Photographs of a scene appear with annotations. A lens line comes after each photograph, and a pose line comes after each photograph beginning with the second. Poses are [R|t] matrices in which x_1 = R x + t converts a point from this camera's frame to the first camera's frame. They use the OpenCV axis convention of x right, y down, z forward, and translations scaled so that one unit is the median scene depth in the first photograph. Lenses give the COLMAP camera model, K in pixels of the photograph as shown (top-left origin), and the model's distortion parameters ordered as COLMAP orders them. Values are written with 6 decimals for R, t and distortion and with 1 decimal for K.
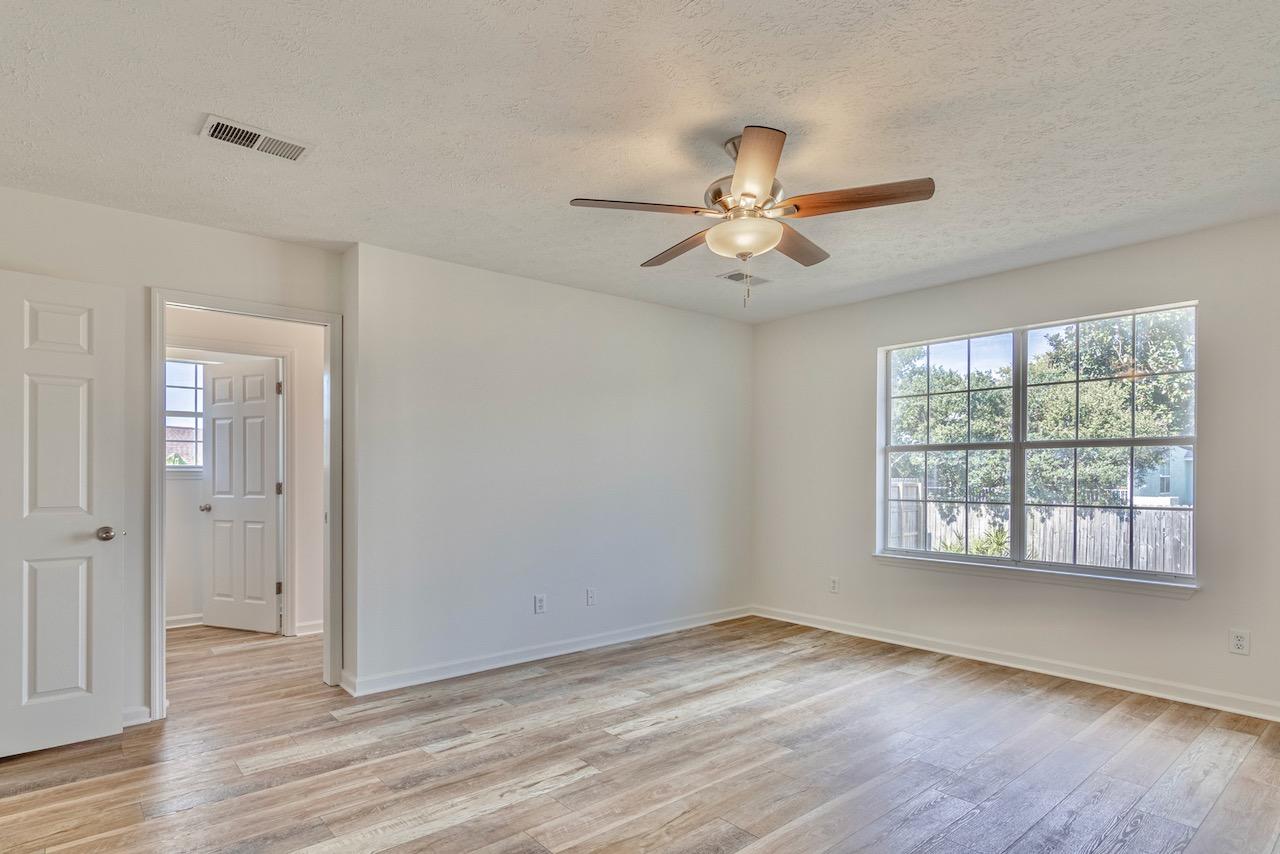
lens RADIAL K [[665.9, 0, 640.2], [0, 665.9, 481.0], [0, 0, 1]] dist [0.001730, 0.000220]
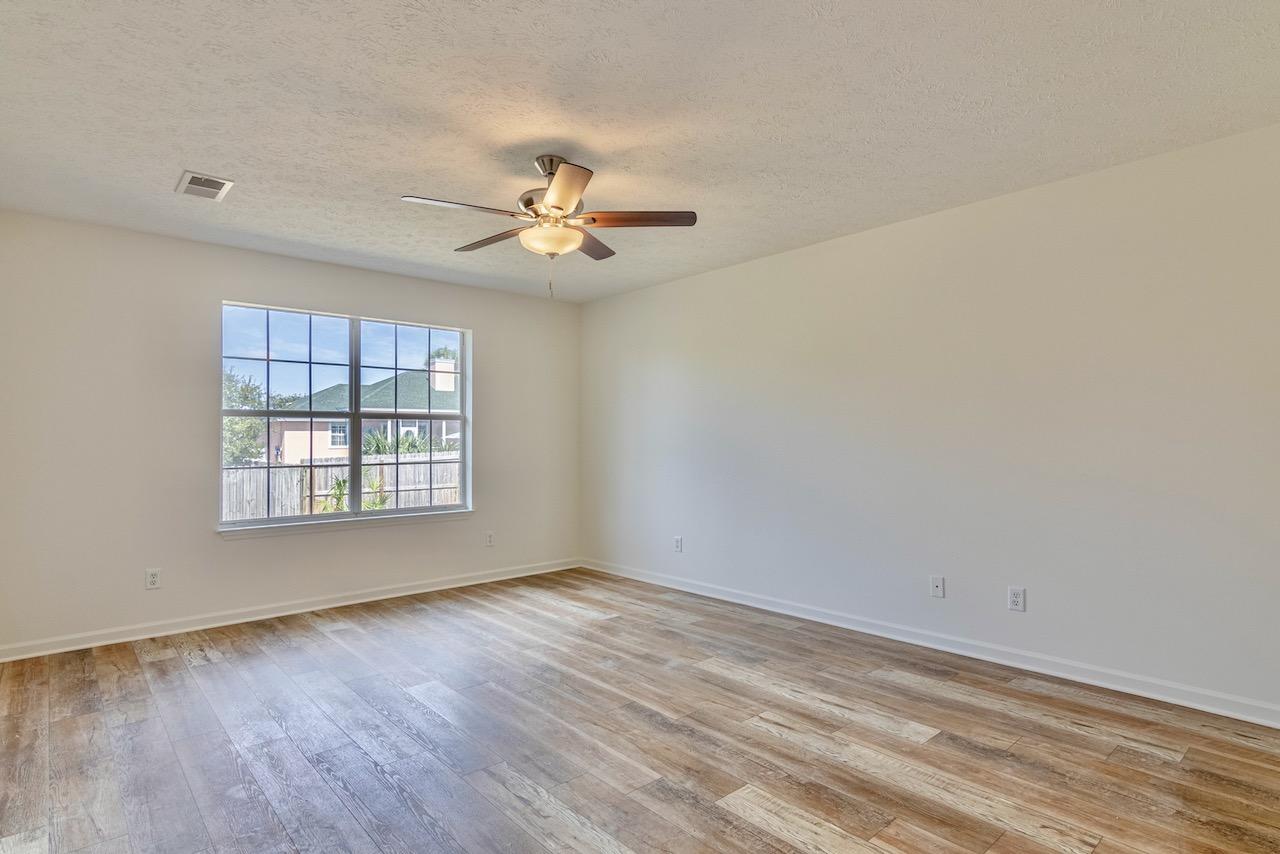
lens RADIAL K [[650.5, 0, 640.0], [0, 650.5, 427.0], [0, 0, 1]] dist [-0.000019, 0.000418]
pose [[-0.010690, 0.020652, 0.999730, -0.601573], [0.014941, 0.999678, -0.020491, -0.001475], [-0.999831, 0.014718, -0.010995, 0.510074]]
